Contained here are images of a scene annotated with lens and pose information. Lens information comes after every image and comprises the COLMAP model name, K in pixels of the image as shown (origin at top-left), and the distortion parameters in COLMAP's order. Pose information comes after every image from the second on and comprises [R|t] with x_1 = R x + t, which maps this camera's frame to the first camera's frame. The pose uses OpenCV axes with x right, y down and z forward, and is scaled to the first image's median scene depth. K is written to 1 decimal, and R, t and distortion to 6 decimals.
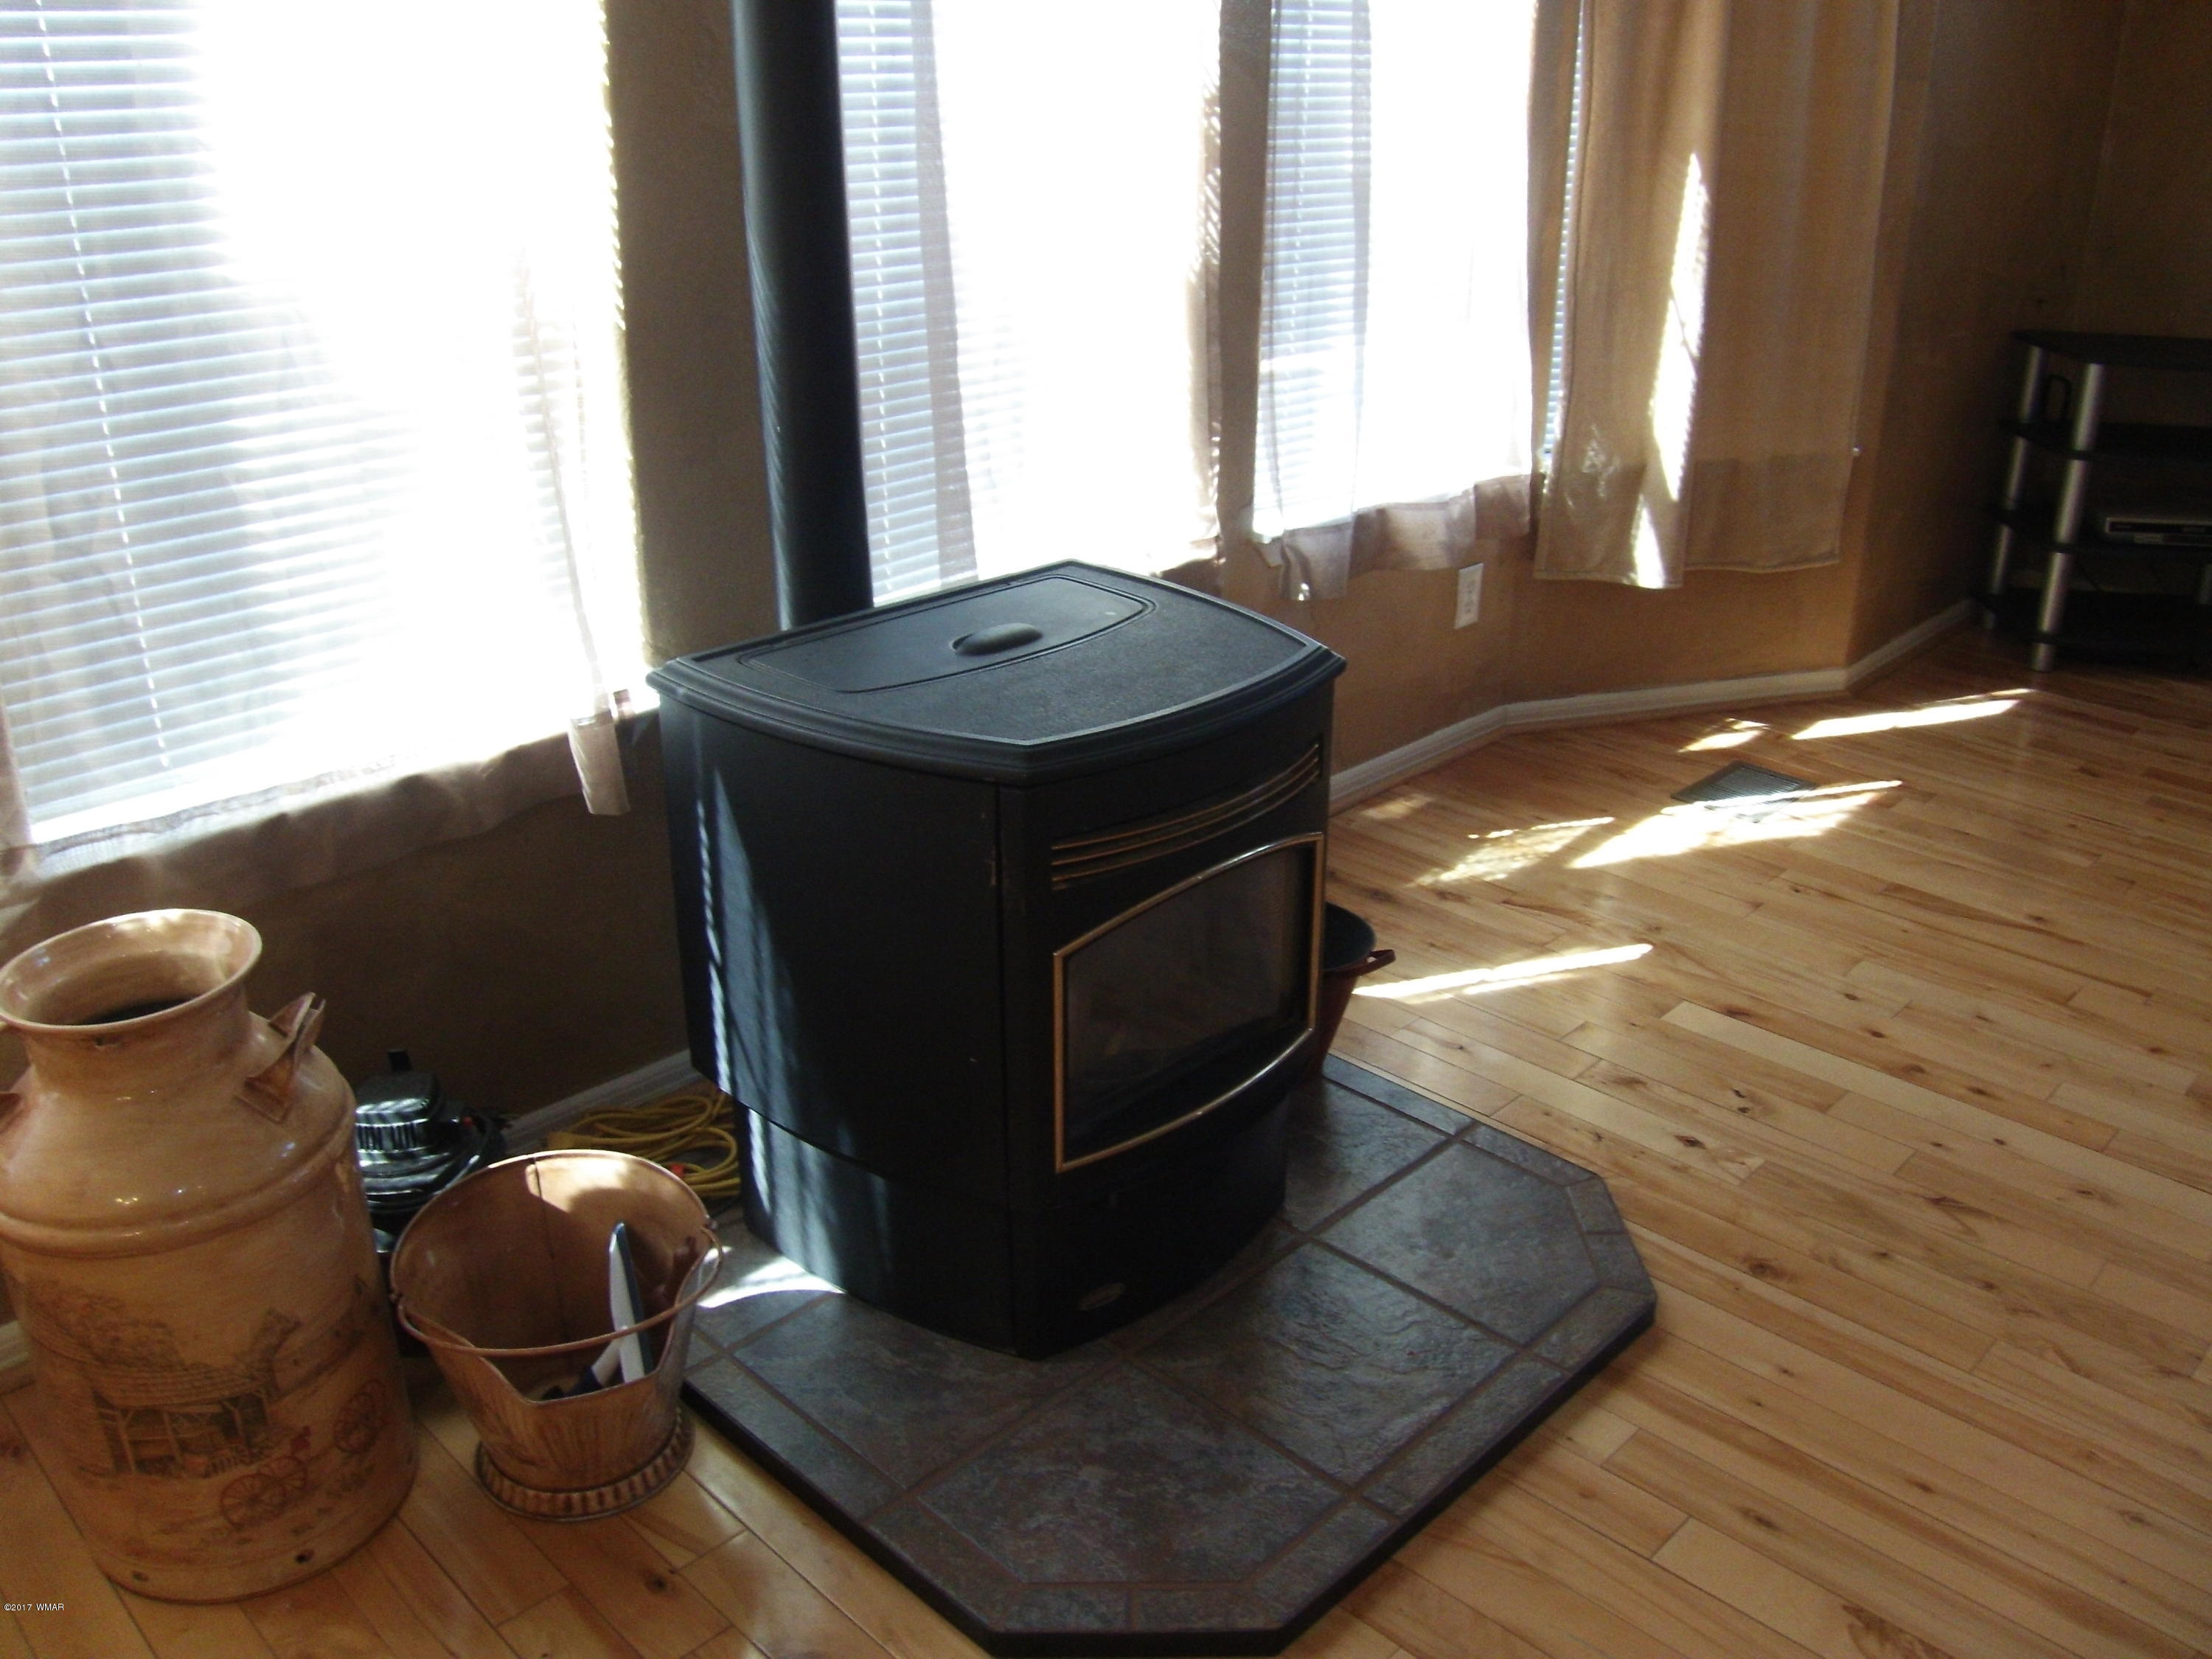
lens RADIAL K [[1859.3, 0, 1096.6], [0, 1859.3, 778.1], [0, 0, 1]] dist [-0.170626, 0.097264]
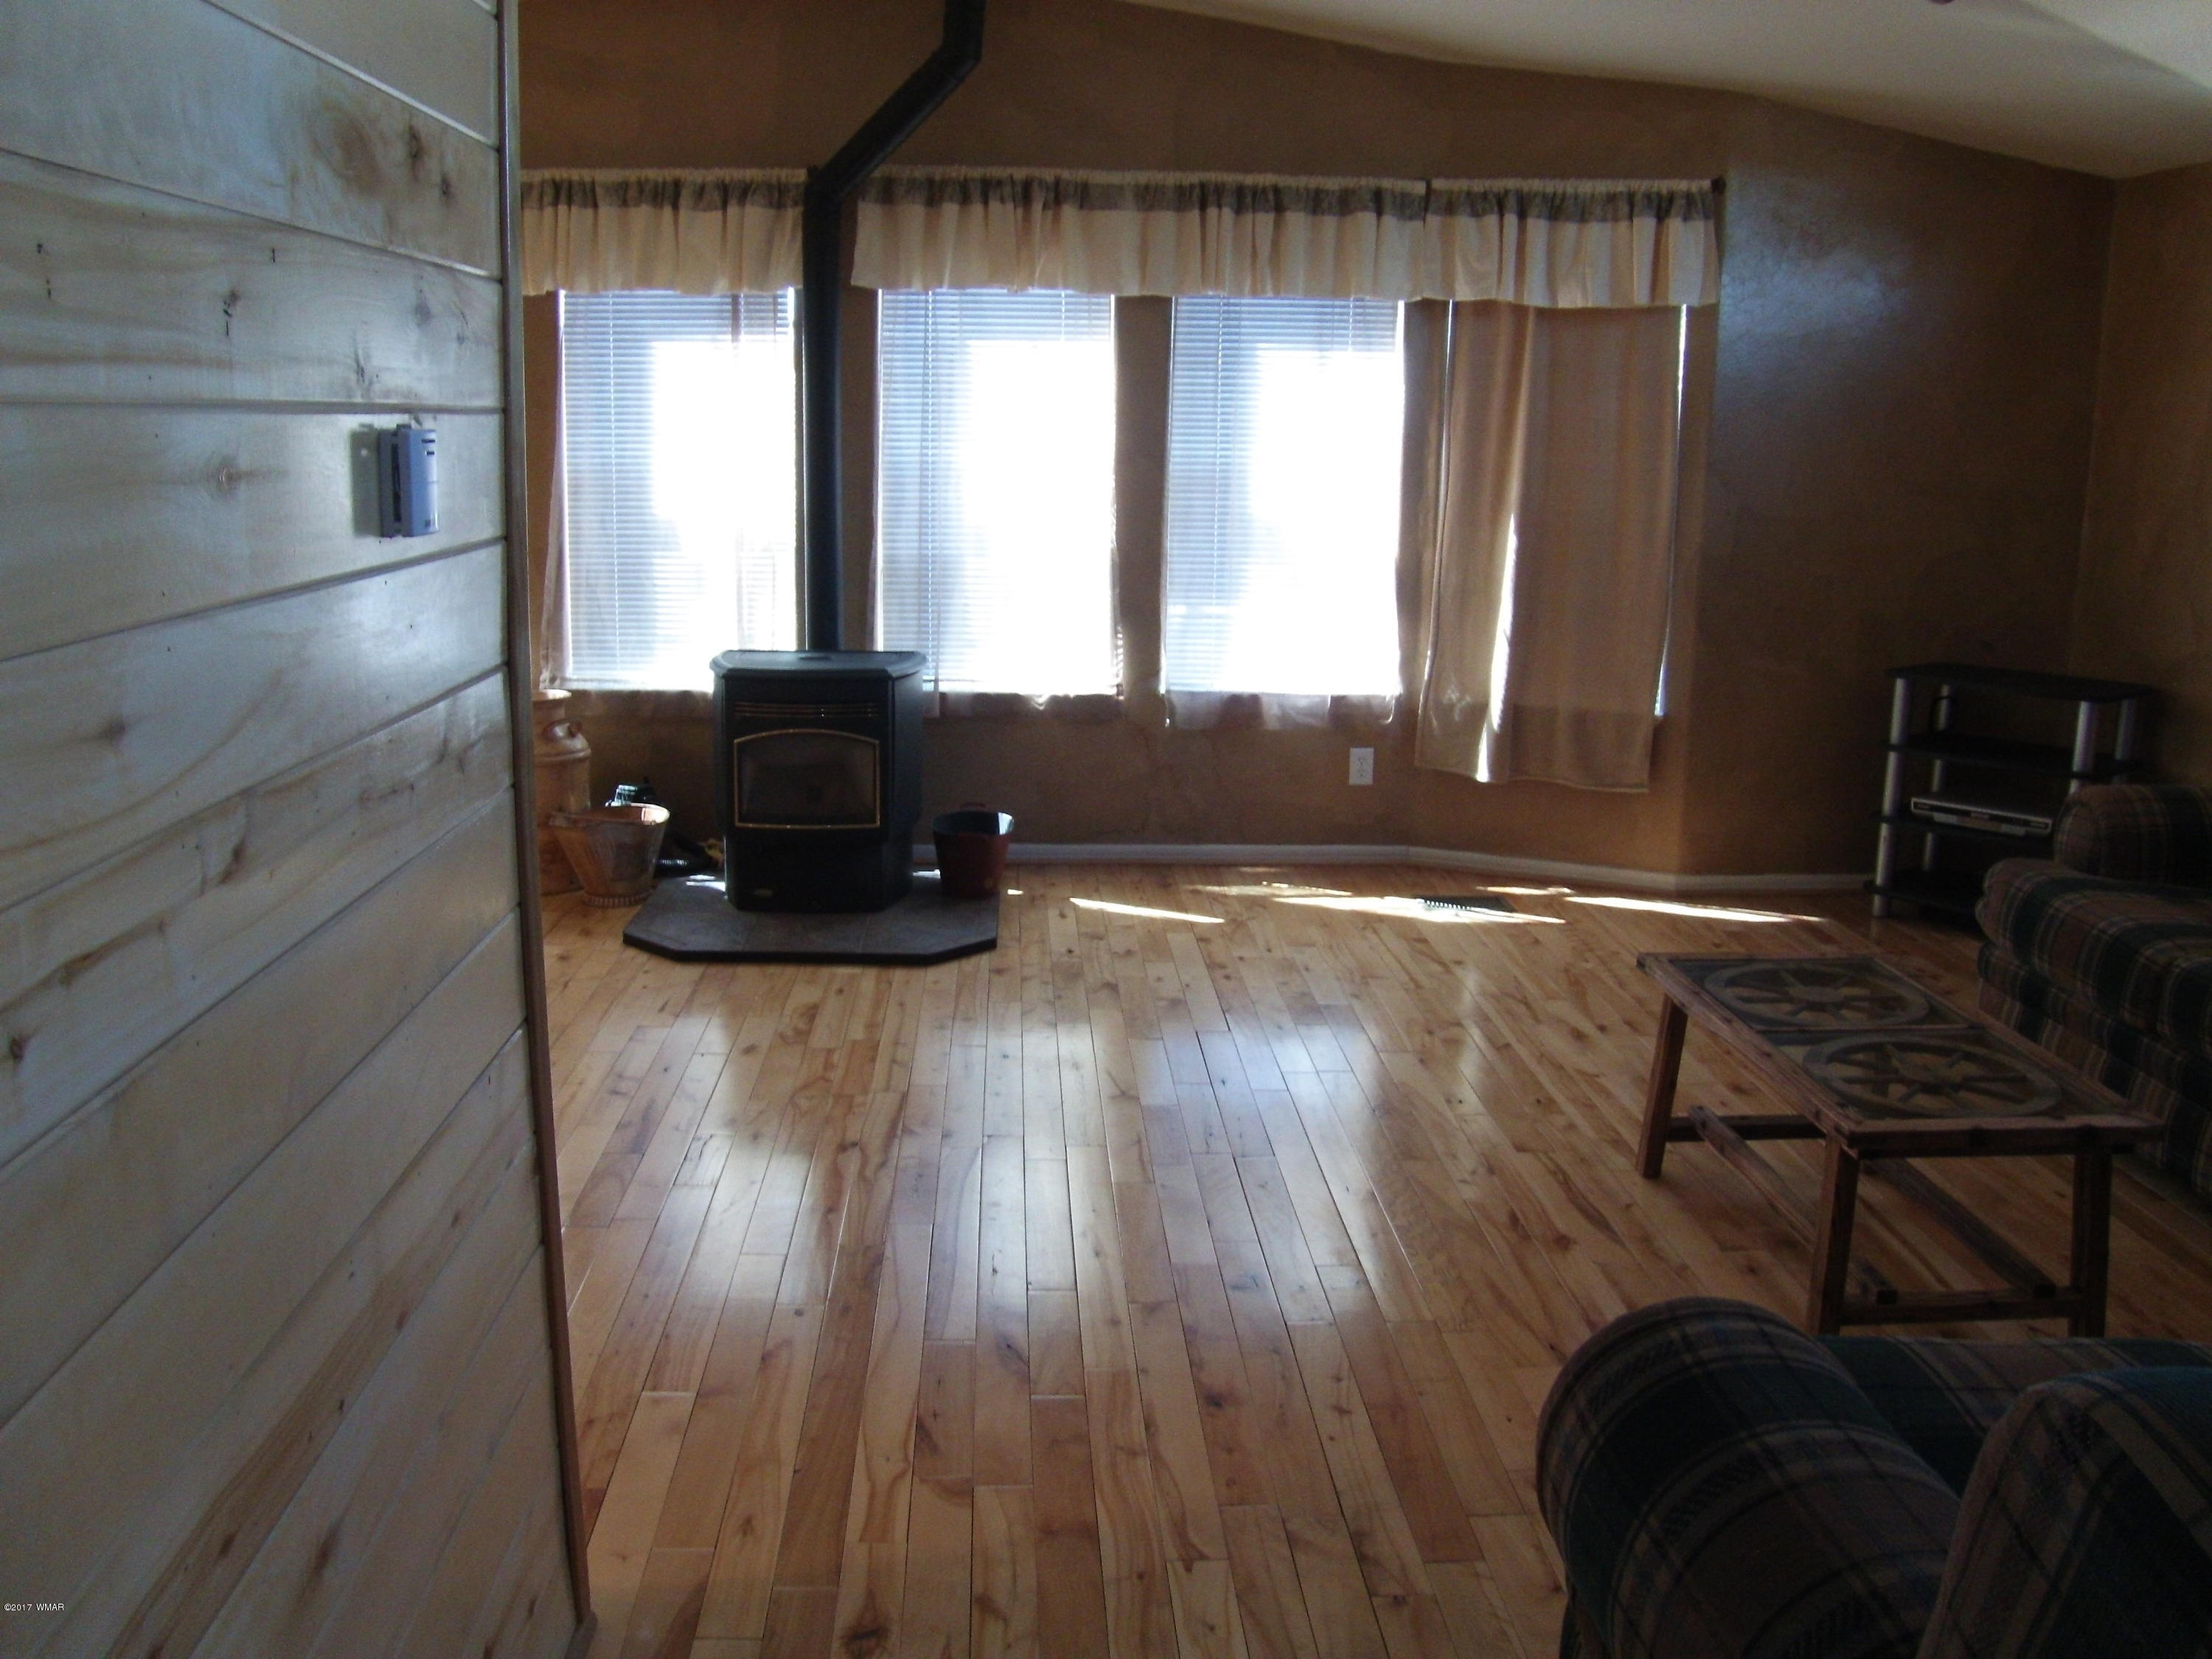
lens RADIAL K [[1859.3, 0, 1099.2], [0, 1859.3, 809.7], [0, 0, 1]] dist [-0.170626, 0.097264]
pose [[0.734371, 0.139984, -0.664157, 1.185341], [-0.260464, 0.961708, -0.085302, 0.148833], [0.626784, 0.235632, 0.742711, -0.401260]]
